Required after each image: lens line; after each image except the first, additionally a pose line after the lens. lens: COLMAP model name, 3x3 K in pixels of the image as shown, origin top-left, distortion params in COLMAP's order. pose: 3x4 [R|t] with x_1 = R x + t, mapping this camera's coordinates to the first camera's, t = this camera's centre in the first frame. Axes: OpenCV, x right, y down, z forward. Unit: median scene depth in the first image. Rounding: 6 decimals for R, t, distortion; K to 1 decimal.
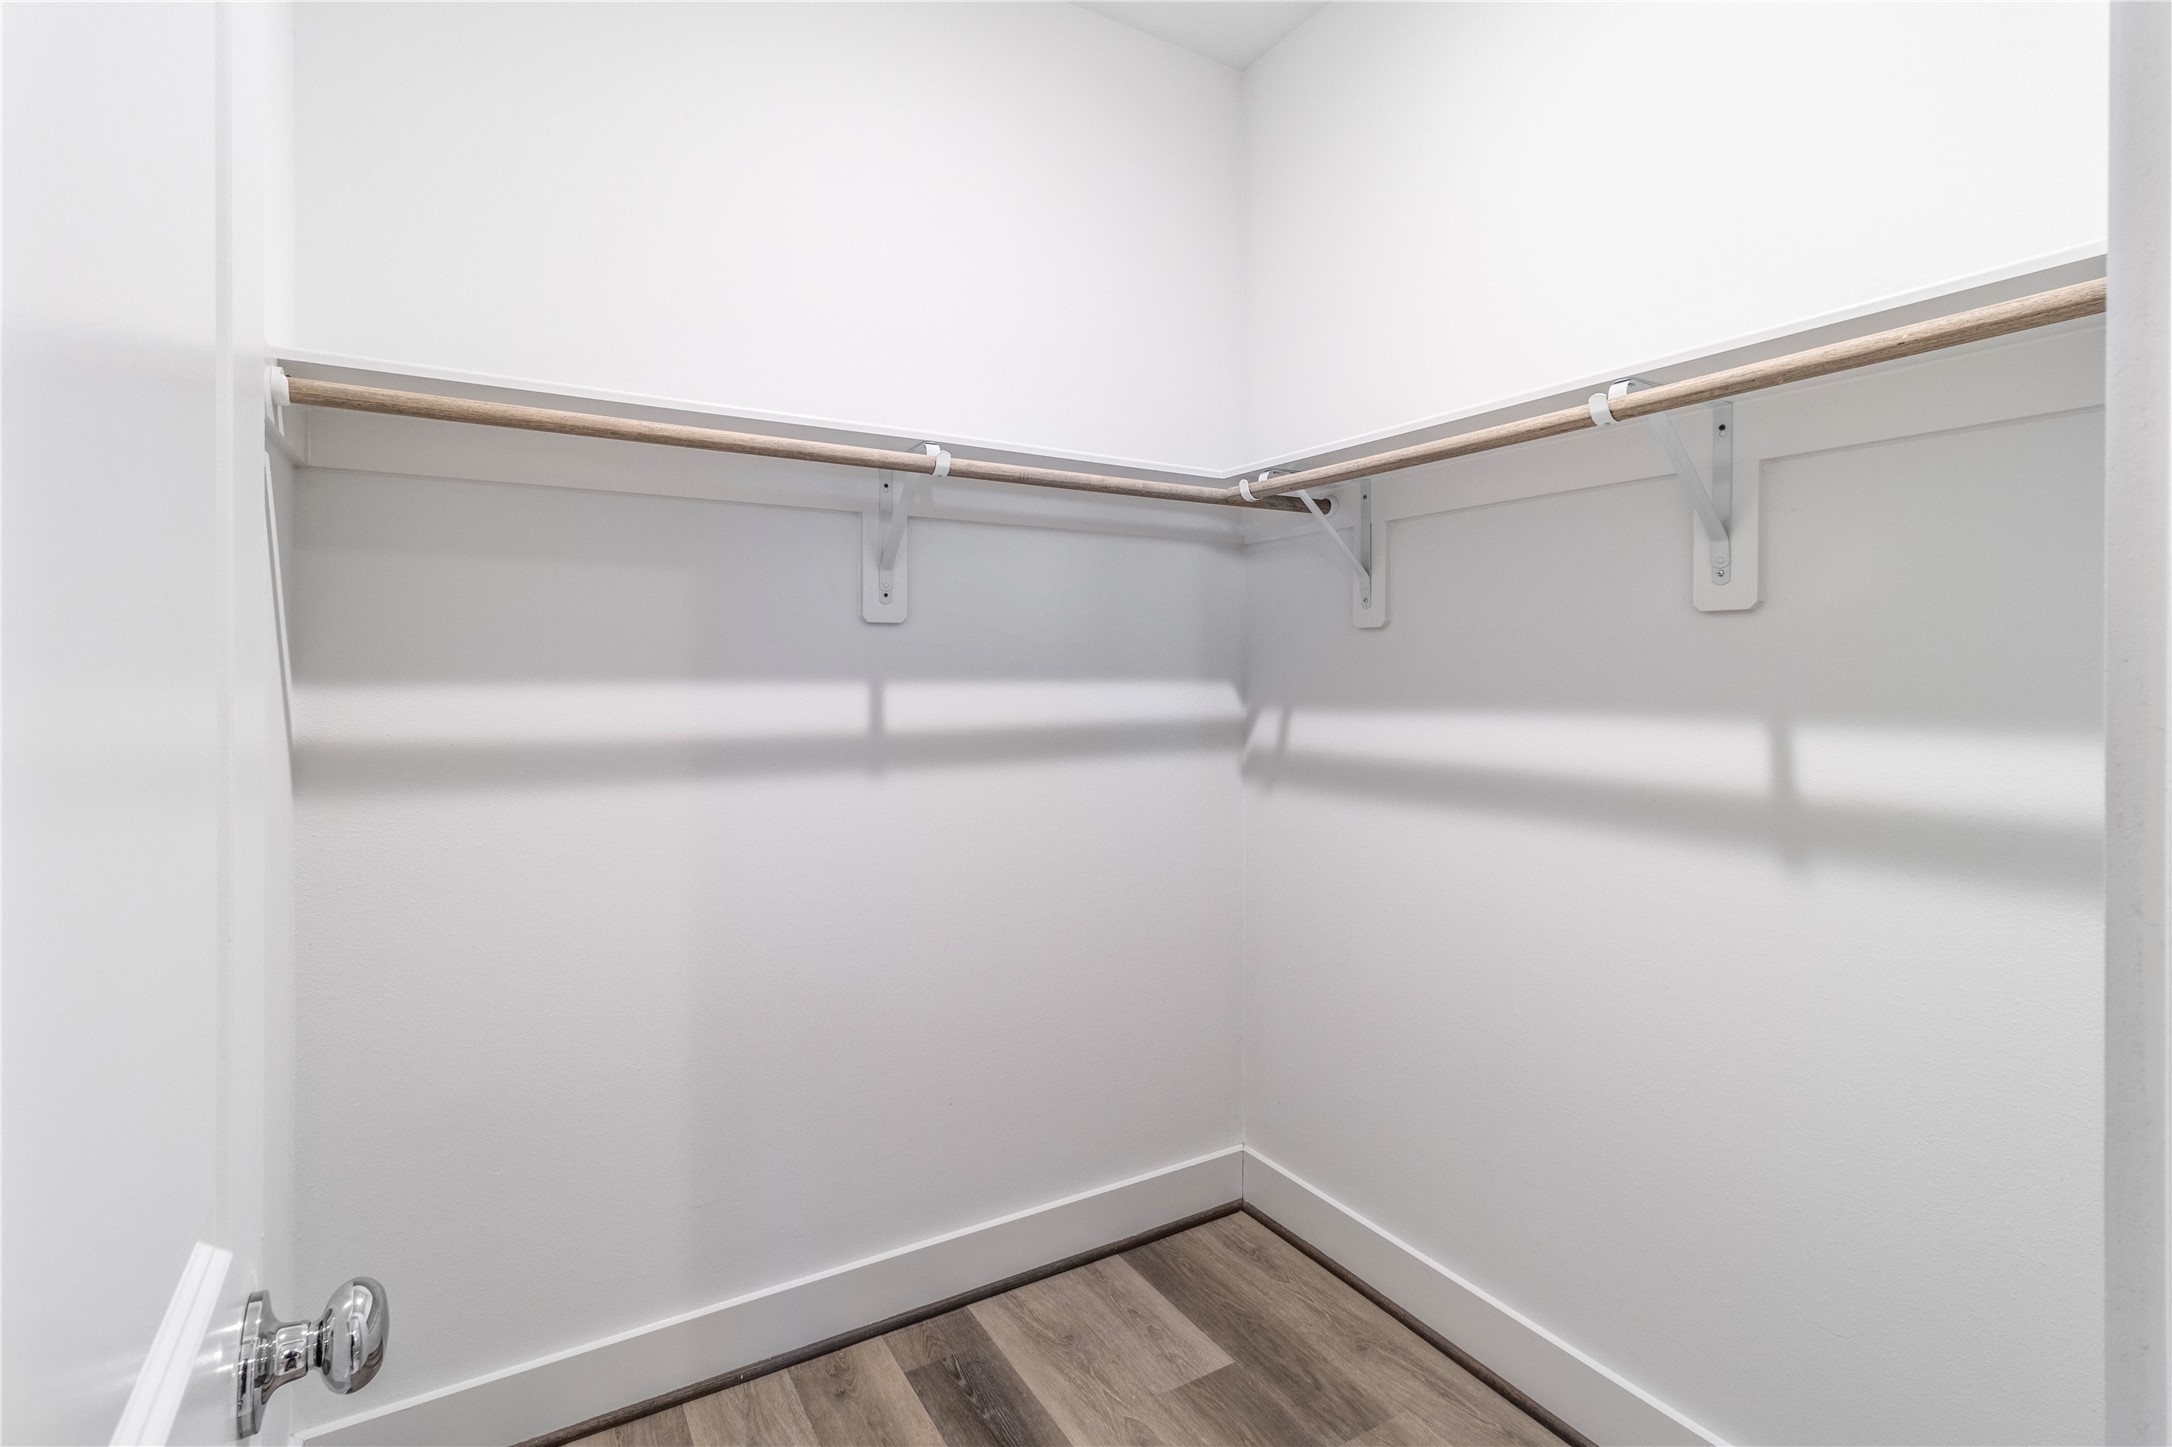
lens RADIAL K [[1024.1, 0, 1090.4], [0, 1024.1, 706.5], [0, 0, 1]] dist [0.002227, -0.000027]
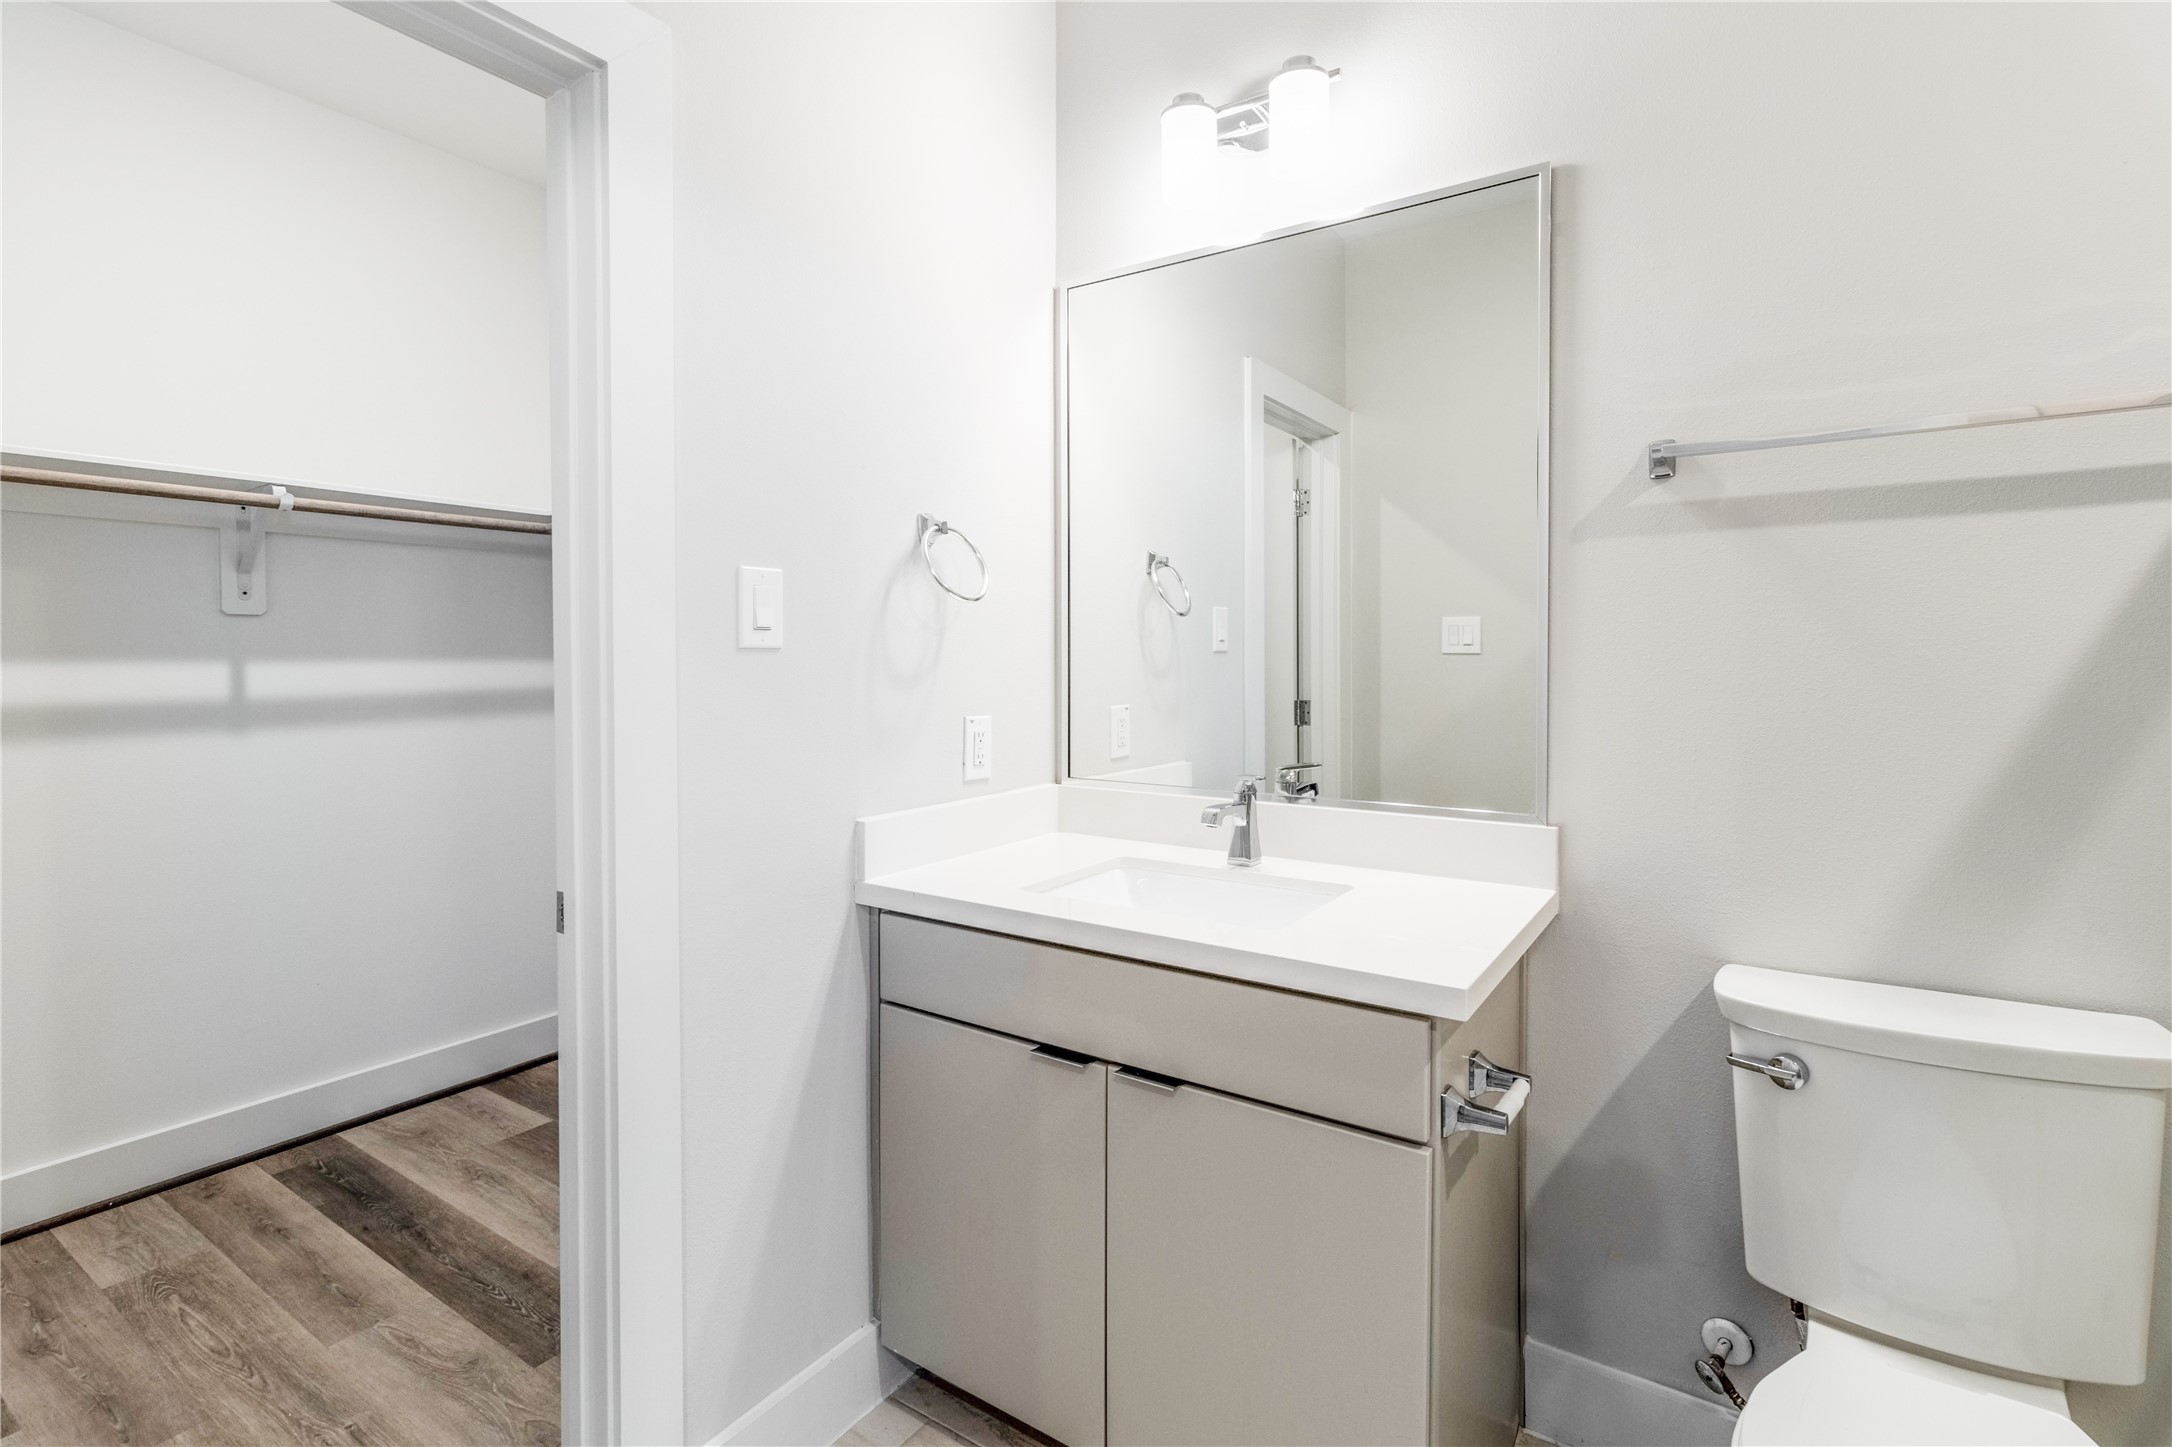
lens RADIAL K [[1013.1, 0, 1092.2], [0, 1013.1, 689.5], [0, 0, 1]] dist [0.000383, 0.000353]
pose [[0.902875, -0.019535, 0.429460, 0.224774], [0.019064, 0.999804, 0.005400, 0.026947], [-0.429481, 0.003311, 0.903070, -0.643382]]
